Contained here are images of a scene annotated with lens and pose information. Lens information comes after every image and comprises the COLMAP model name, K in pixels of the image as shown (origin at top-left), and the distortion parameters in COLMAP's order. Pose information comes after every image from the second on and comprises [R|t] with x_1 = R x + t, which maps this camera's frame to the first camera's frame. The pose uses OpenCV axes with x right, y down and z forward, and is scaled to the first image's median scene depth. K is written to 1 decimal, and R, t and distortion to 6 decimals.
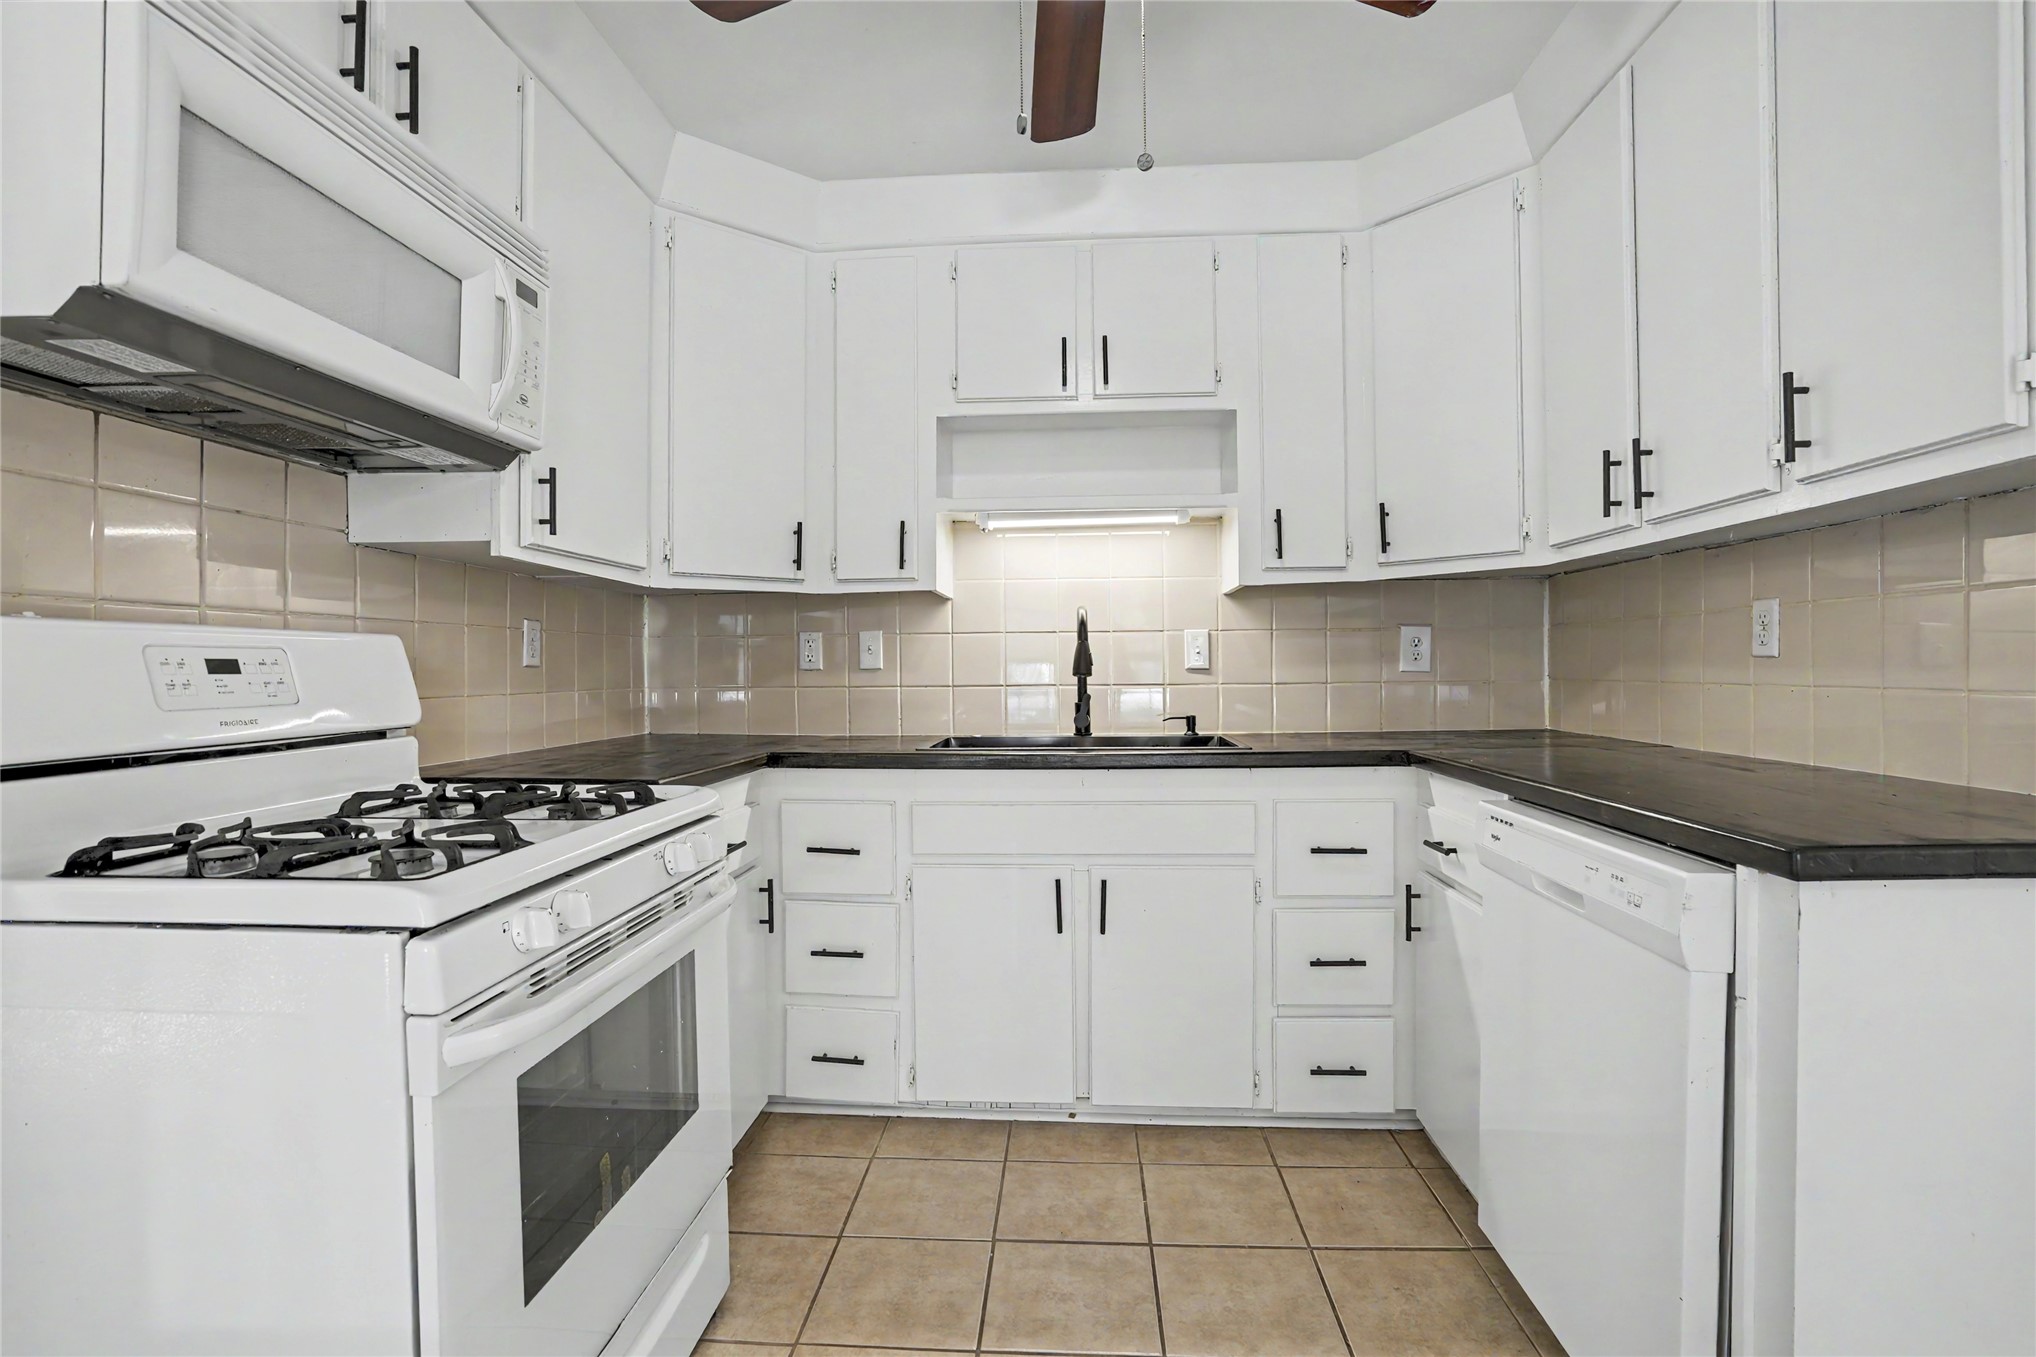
lens RADIAL K [[961.2, 0, 1015.2], [0, 961.2, 670.6], [0, 0, 1]] dist [-0.063000, 0.028563]
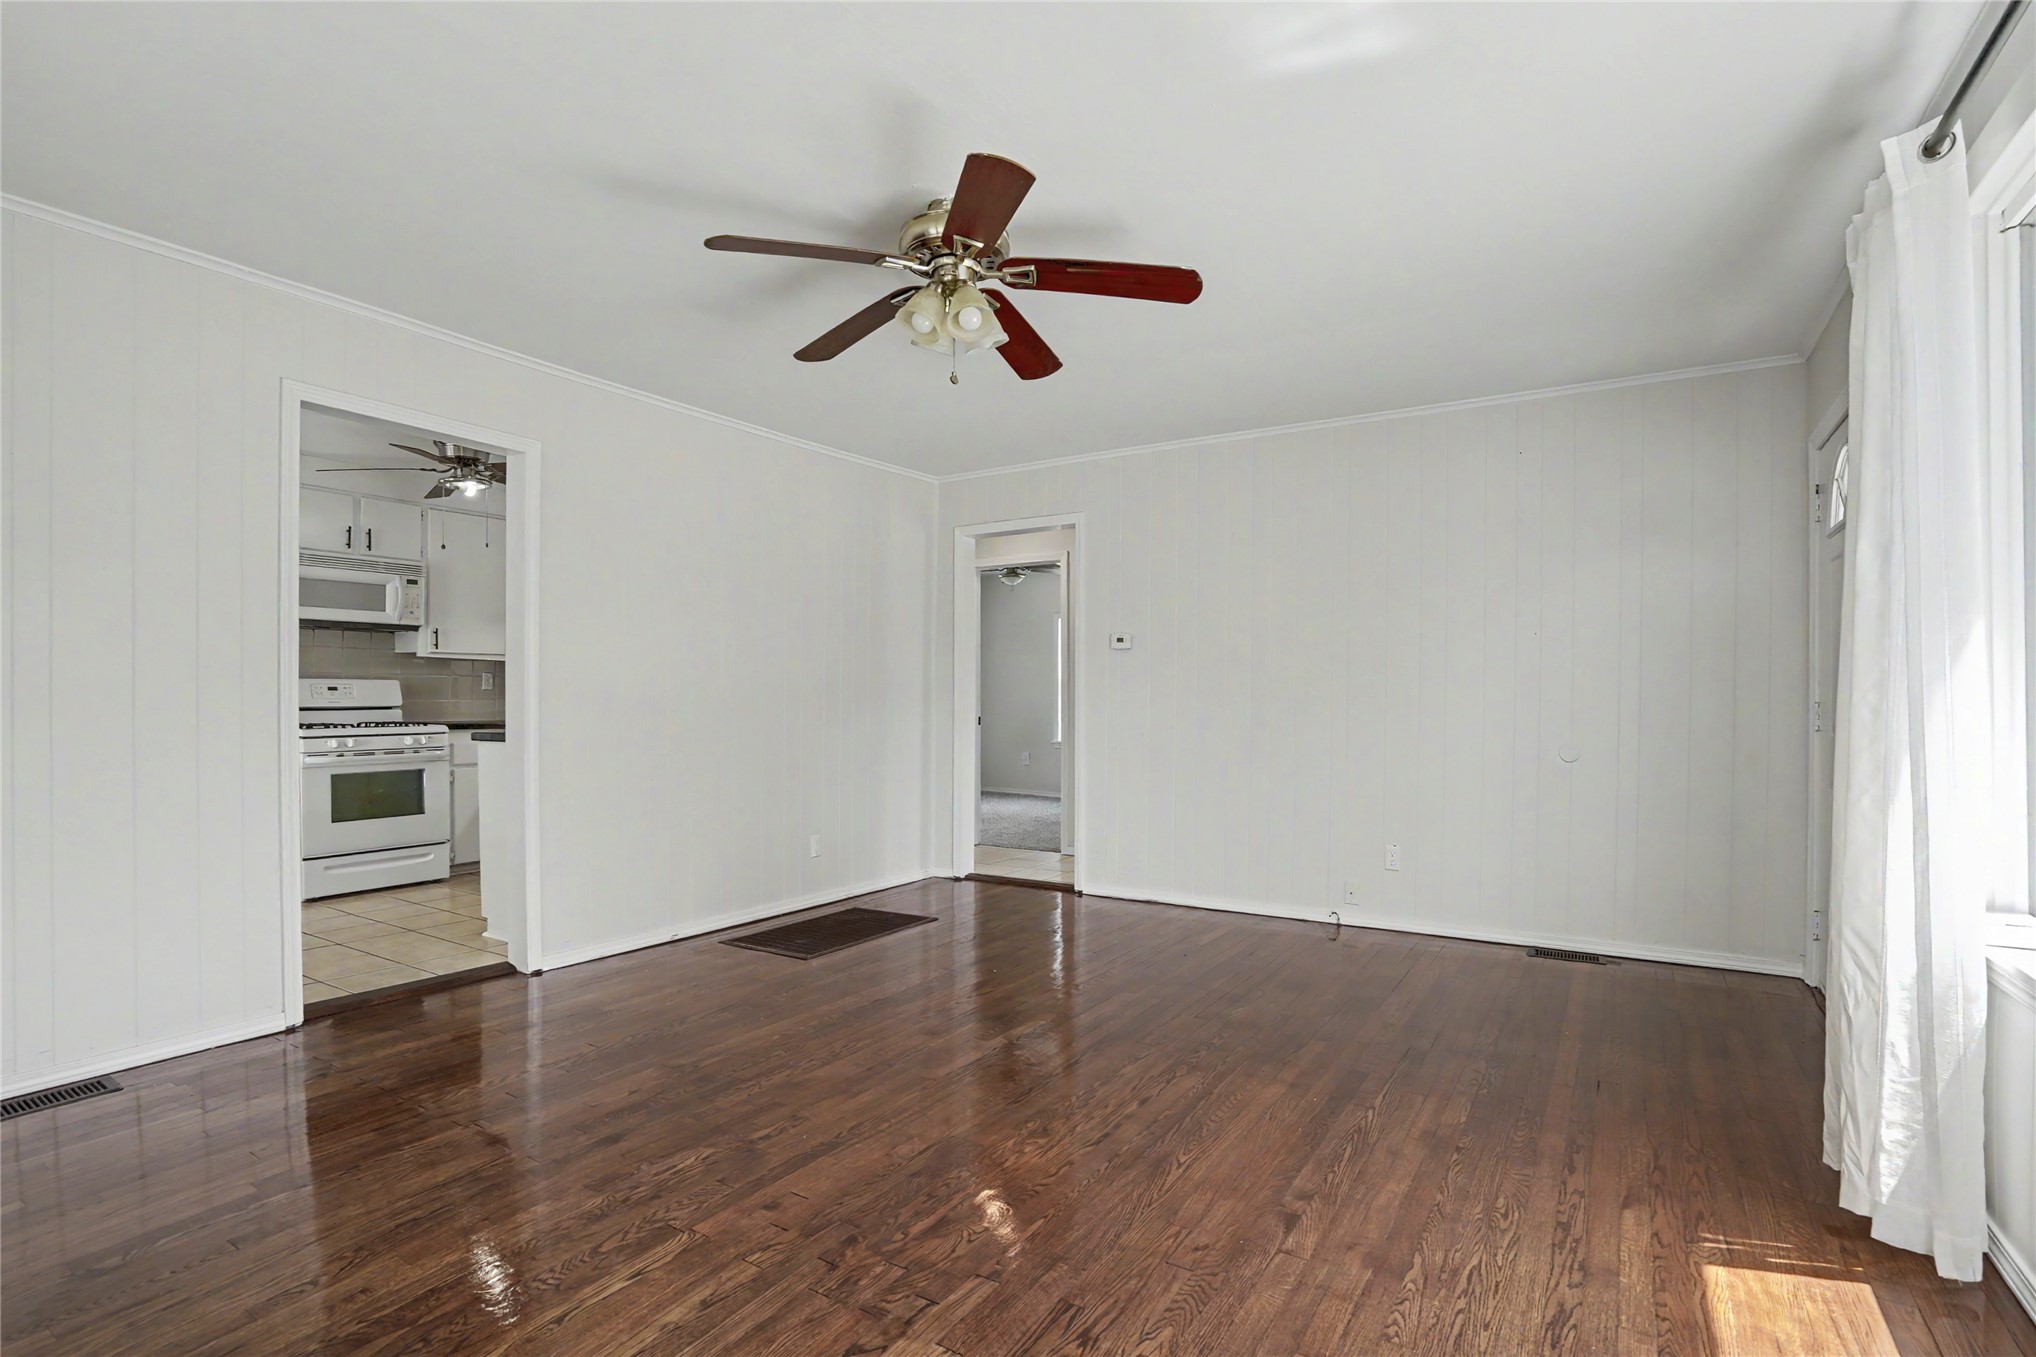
lens RADIAL K [[968.2, 0, 1023.0], [0, 968.2, 700.8], [0, 0, 1]] dist [-0.064648, 0.028772]
pose [[0.878109, 0.008815, -0.478379, 2.318511], [-0.008278, 0.999961, 0.003233, 0.006358], [0.478389, 0.001121, 0.878147, -0.732395]]
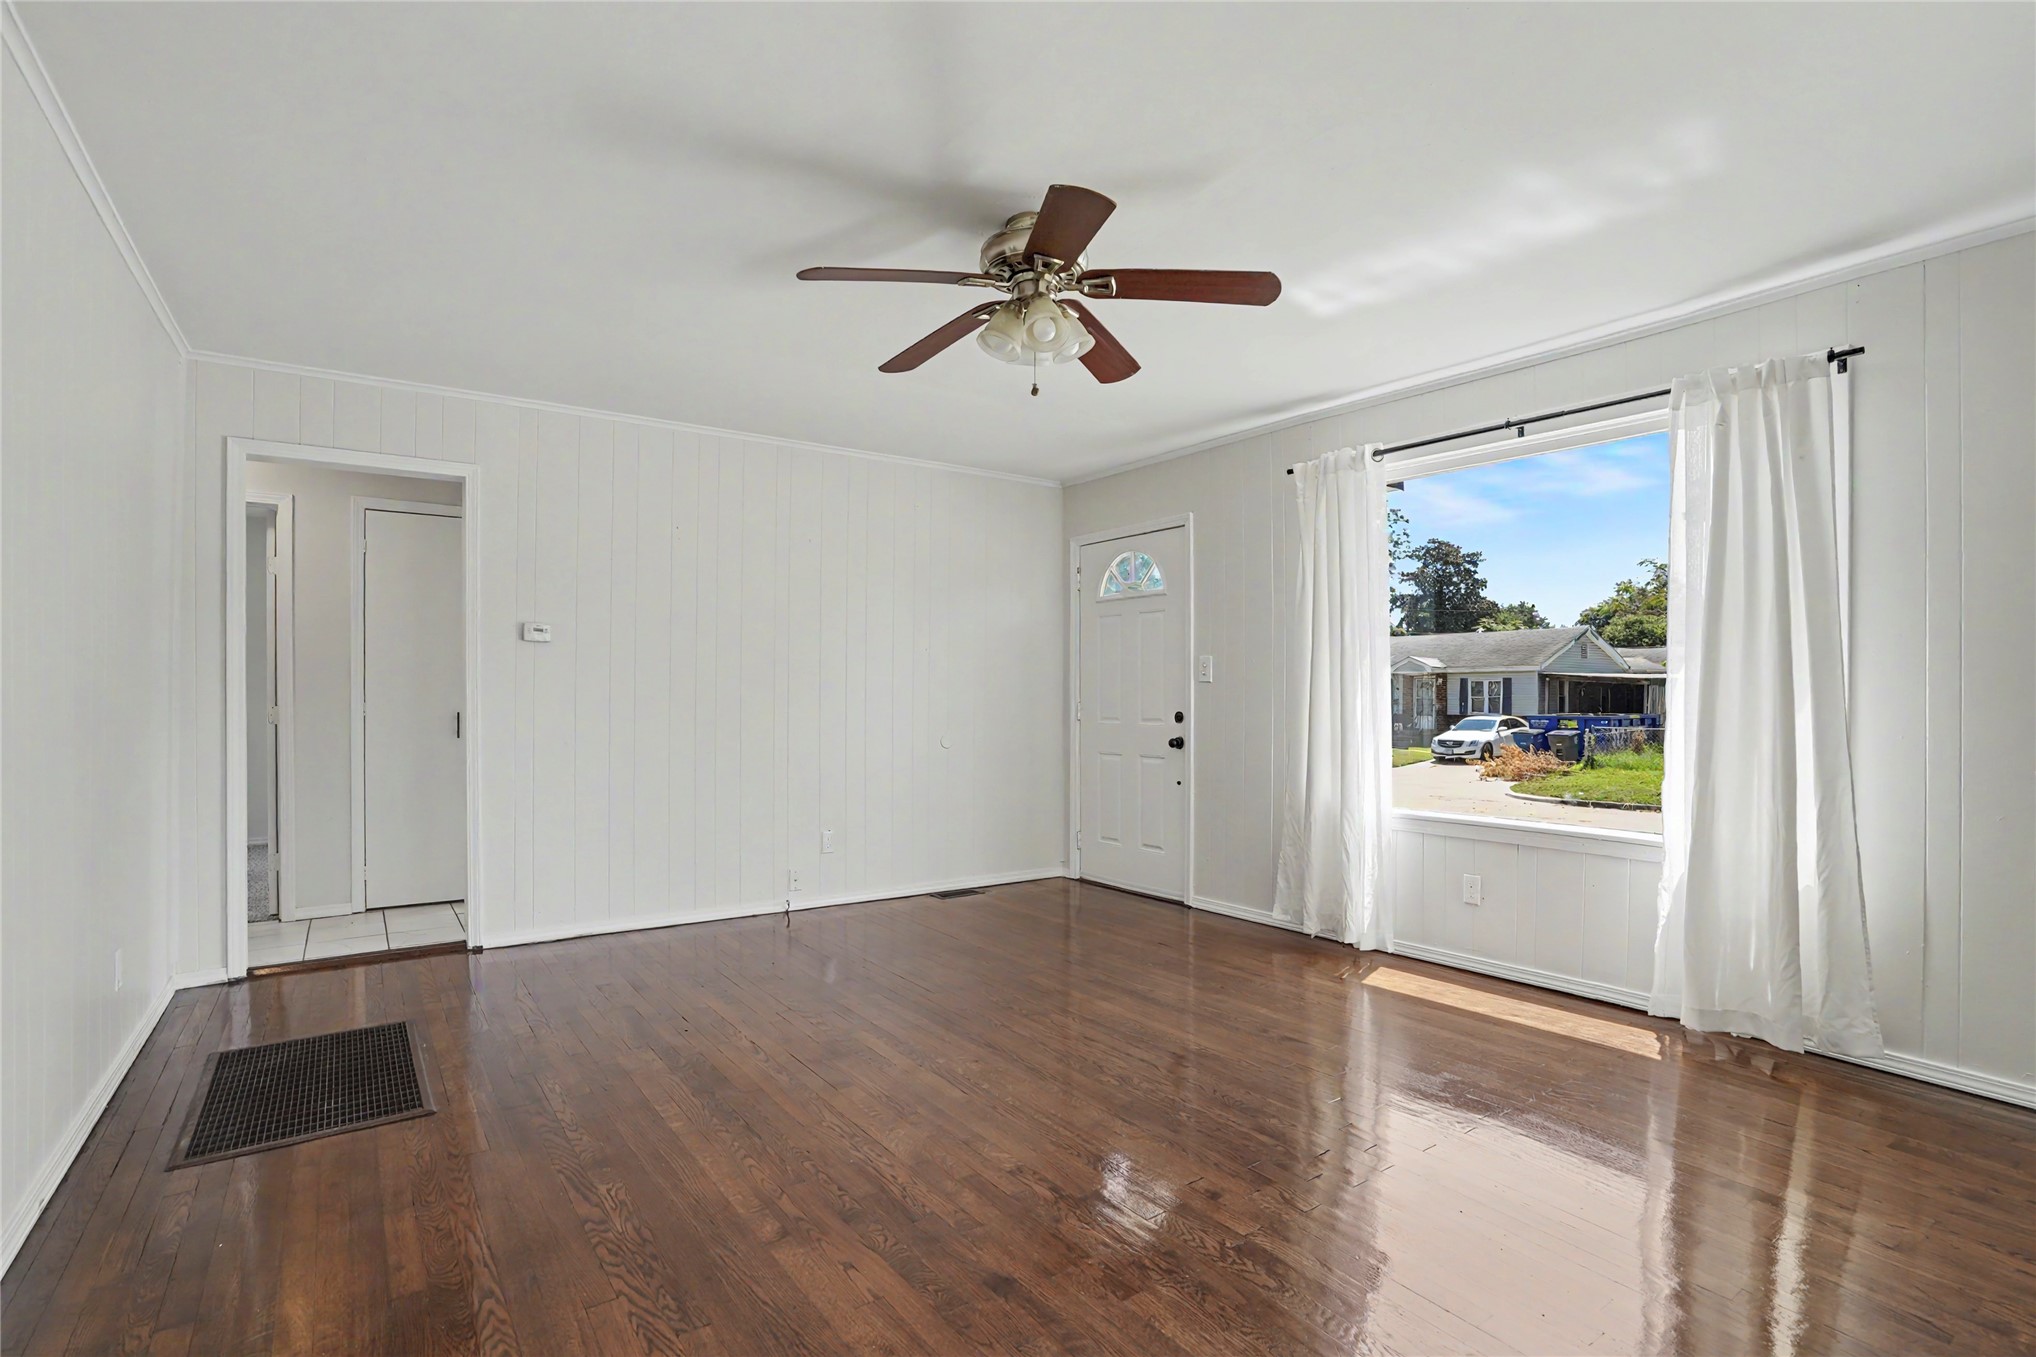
lens RADIAL K [[968.2, 0, 1023.0], [0, 968.2, 700.8], [0, 0, 1]] dist [-0.064648, 0.028772]
pose [[0.774946, 0.007047, 0.631989, 0.903929], [-0.004611, 0.999974, -0.005497, 0.011674], [-0.632011, 0.001345, 0.774958, -0.660490]]
